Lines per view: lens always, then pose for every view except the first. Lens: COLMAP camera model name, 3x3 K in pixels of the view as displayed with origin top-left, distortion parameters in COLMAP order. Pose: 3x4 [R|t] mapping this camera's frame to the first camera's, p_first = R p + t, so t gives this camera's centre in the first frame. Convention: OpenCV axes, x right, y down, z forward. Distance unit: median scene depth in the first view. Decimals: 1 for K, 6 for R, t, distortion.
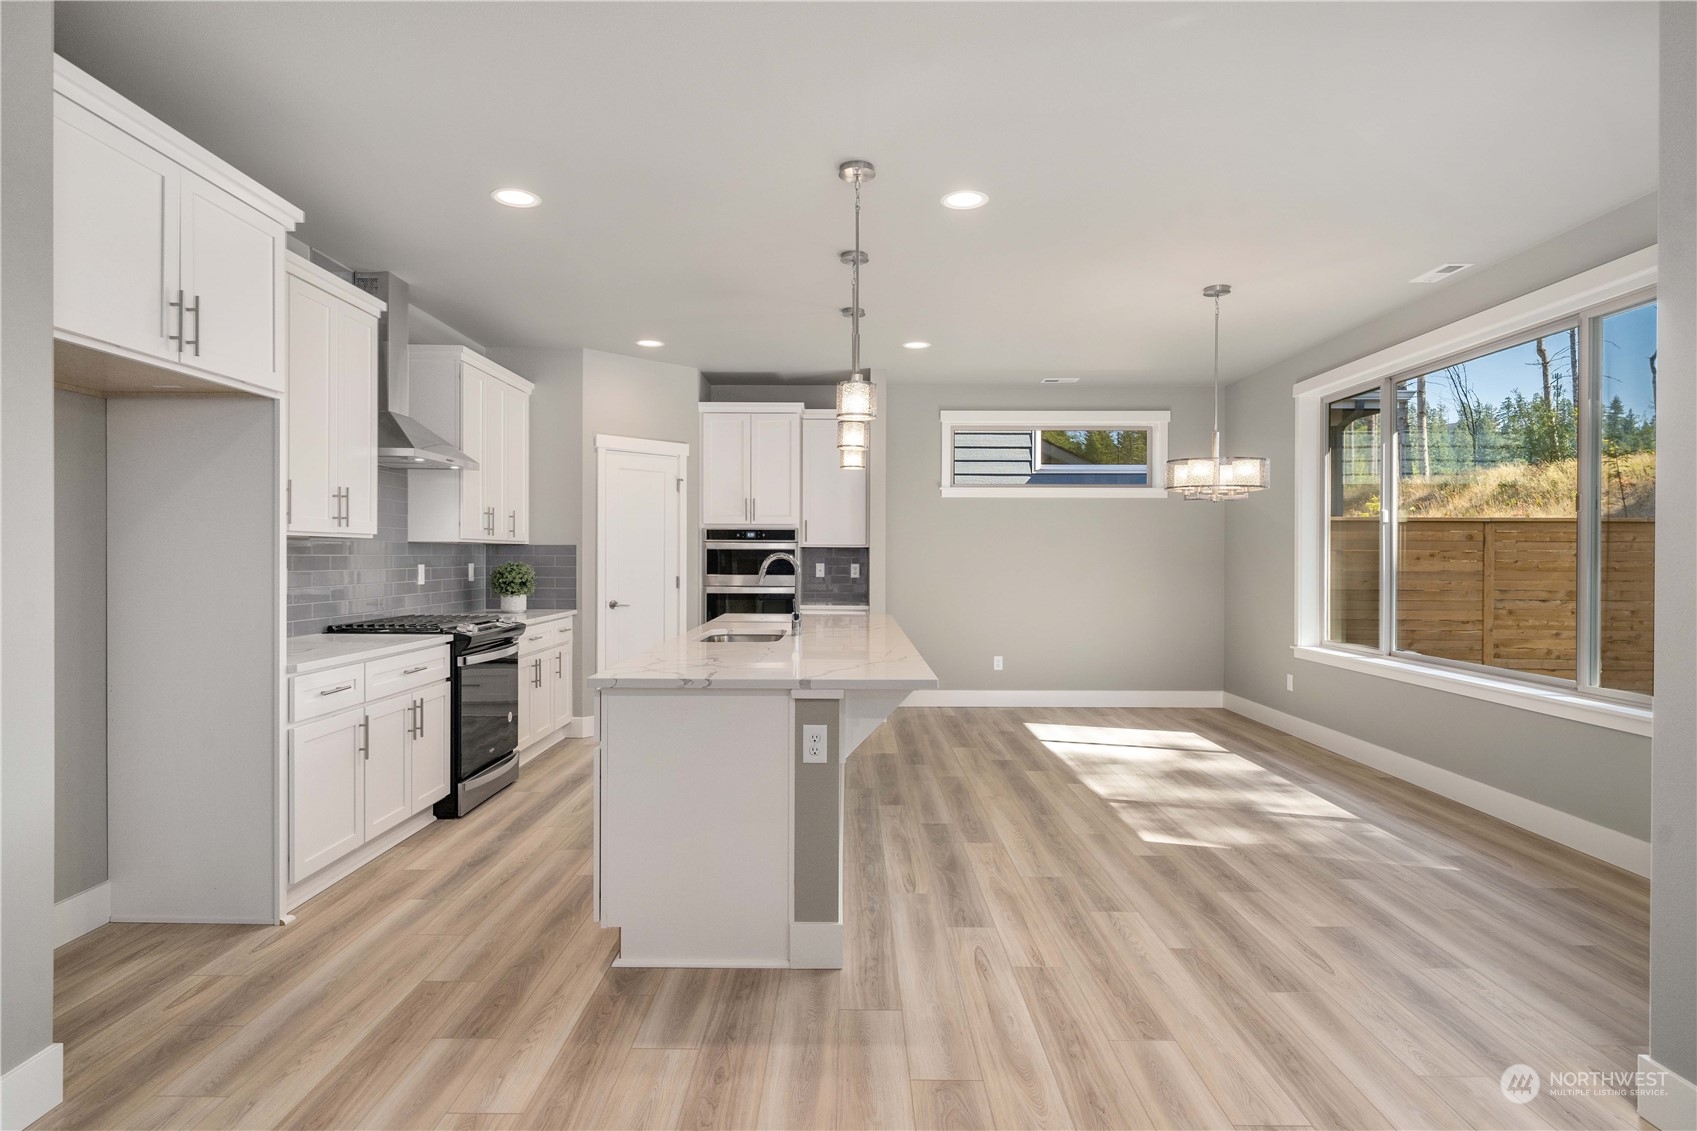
lens RADIAL K [[882.2, 0, 840.4], [0, 882.2, 565.2], [0, 0, 1]] dist [0.000021, -0.000794]
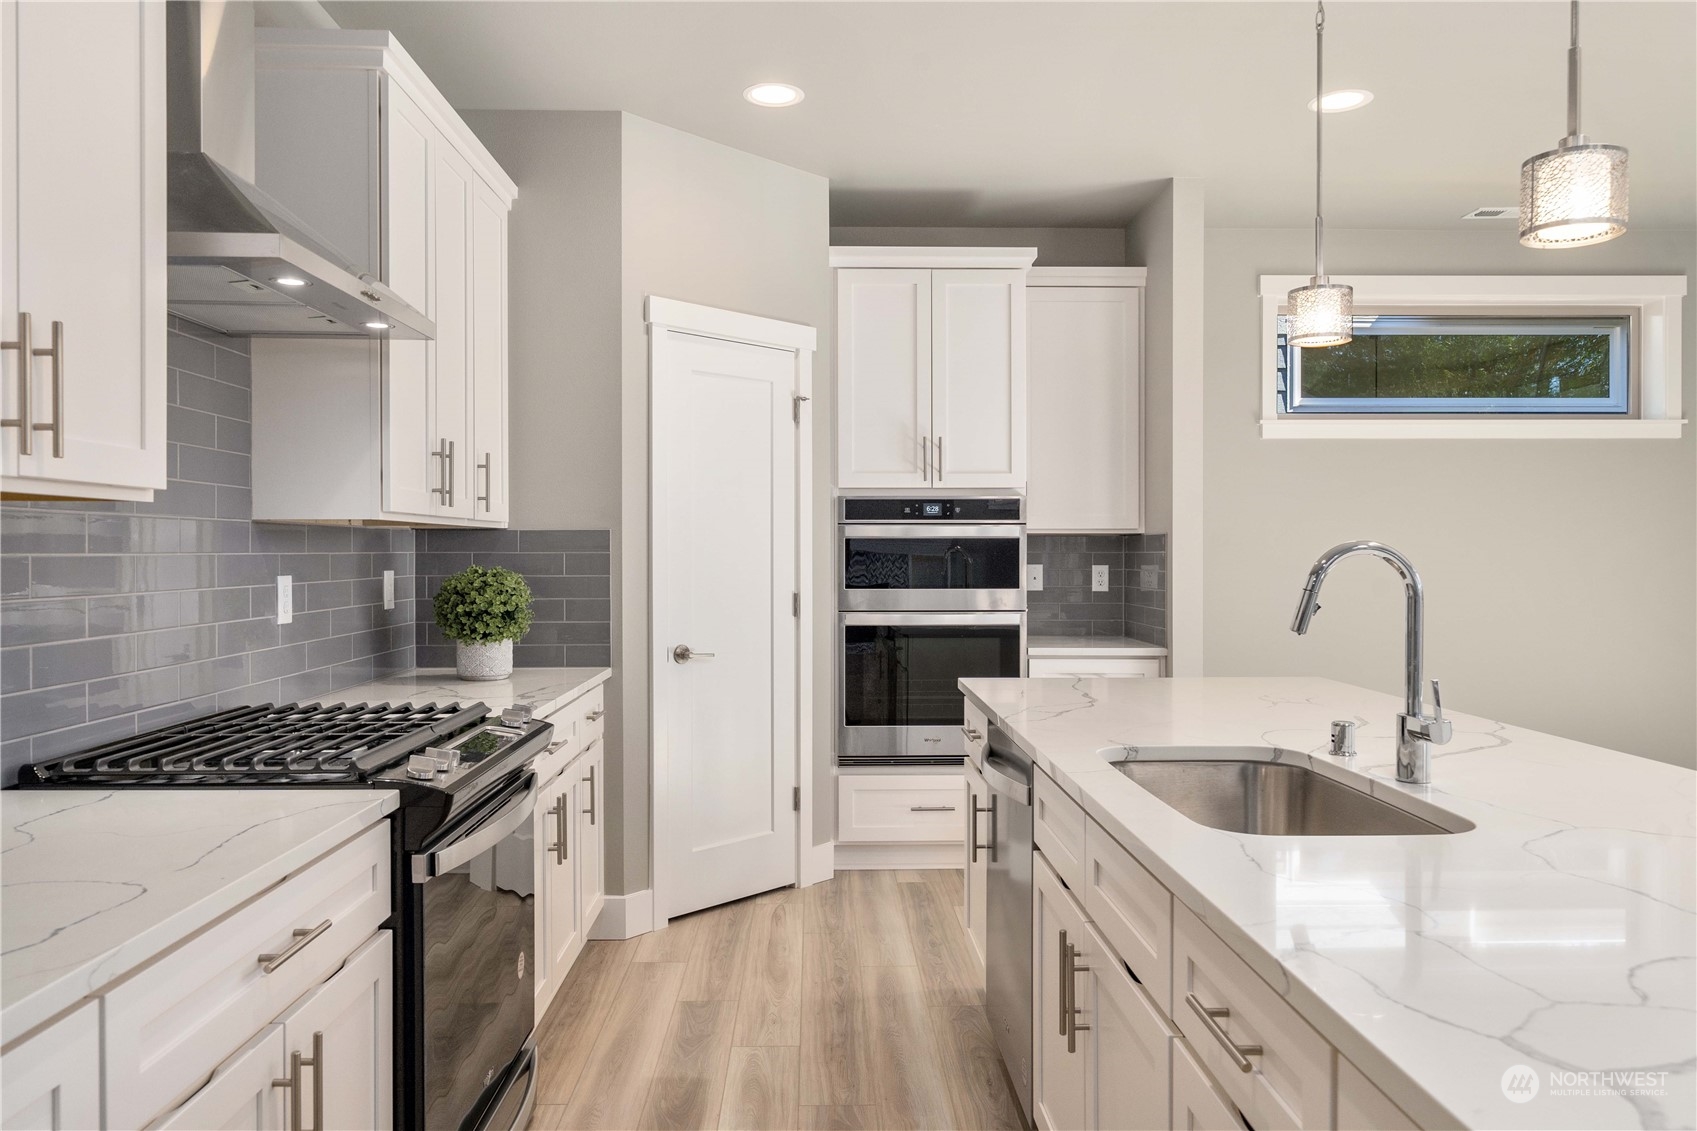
lens RADIAL K [[1153.8, 0, 836.6], [0, 1153.8, 568.5], [0, 0, 1]] dist [-0.001096, -0.000457]
pose [[0.999682, -0.005375, 0.024650, -0.232690], [0.005261, 0.999975, 0.004660, -0.005453], [-0.024675, -0.004529, 0.999685, 0.458796]]
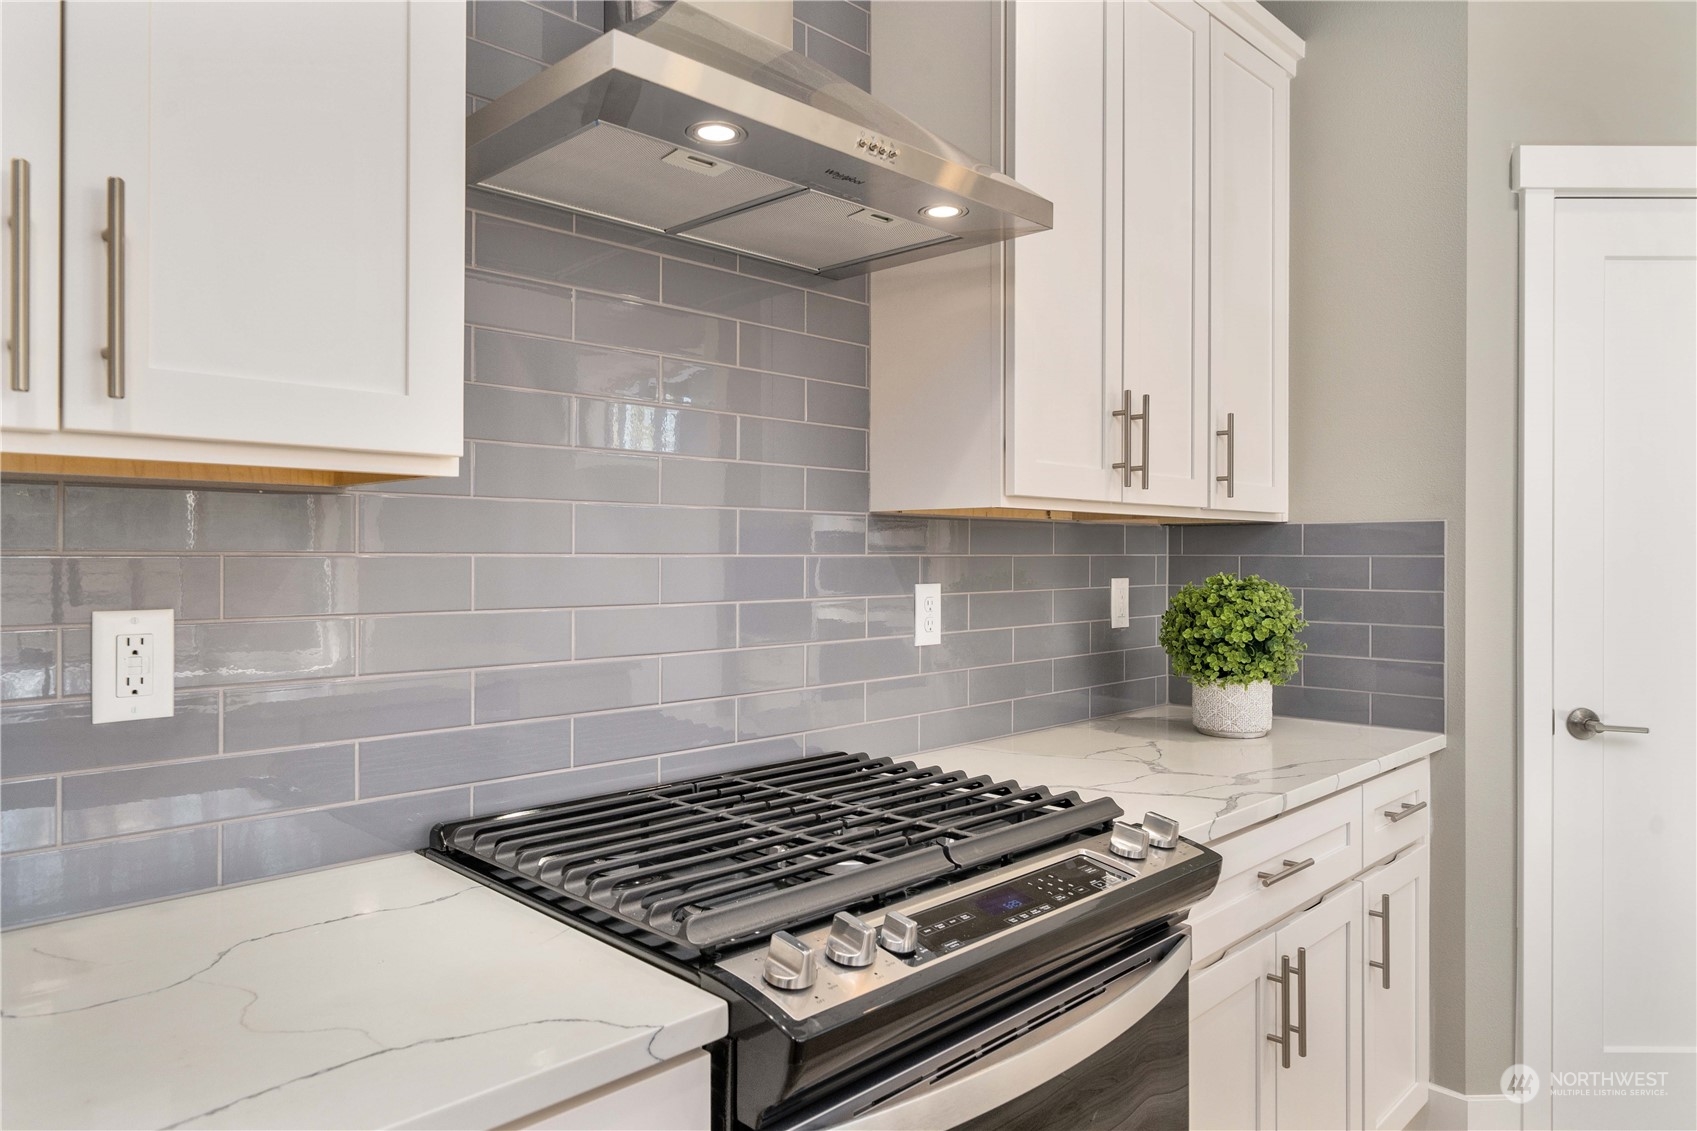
lens RADIAL K [[1057.5, 0, 840.3], [0, 1057.5, 559.5], [0, 0, 1]] dist [-0.001669, -0.003322]
pose [[0.702233, -0.000261, -0.711948, -0.223708], [-0.005990, 0.999962, -0.006275, -0.007322], [0.711922, 0.008671, 0.702205, 0.714799]]
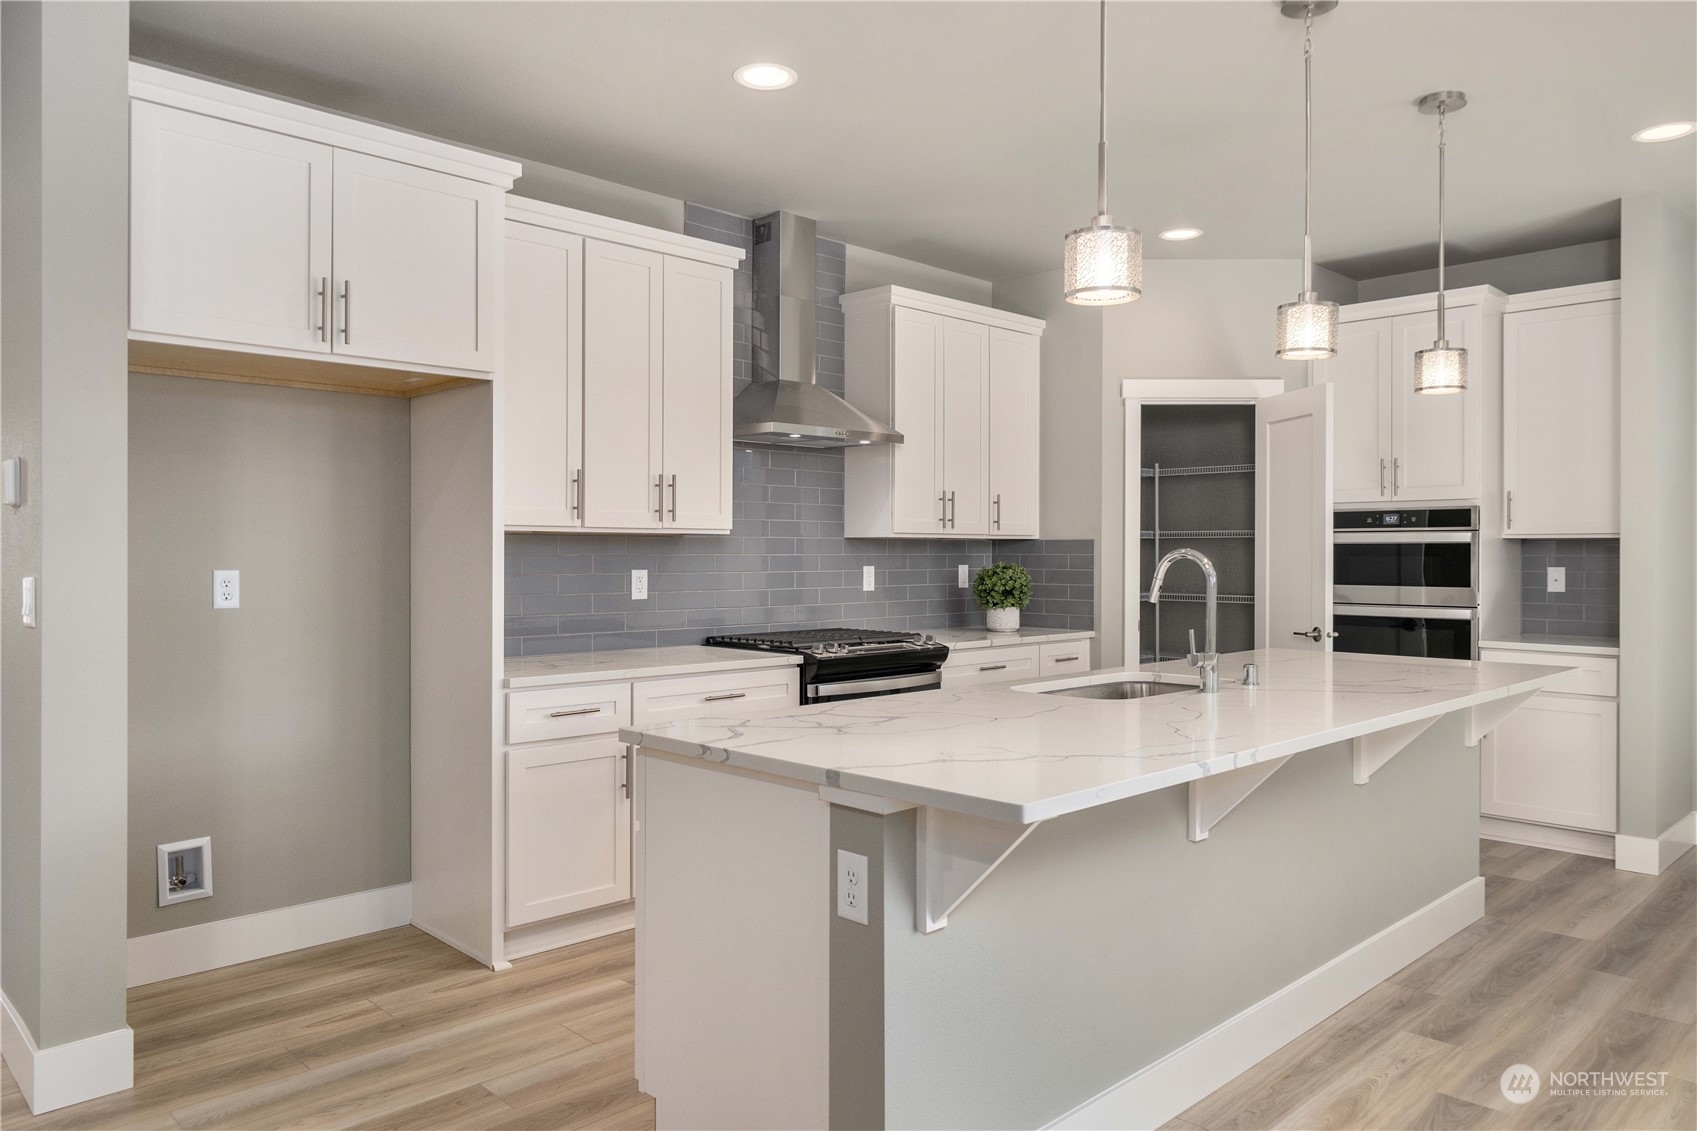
lens RADIAL K [[1153.8, 0, 850.0], [0, 1153.8, 560.3], [0, 0, 1]] dist [-0.001096, -0.000457]
pose [[0.708175, 0.000777, -0.706036, 0.257449], [-0.005336, 0.999977, -0.004252, -0.001443], [0.706016, 0.006779, 0.708163, 0.249561]]
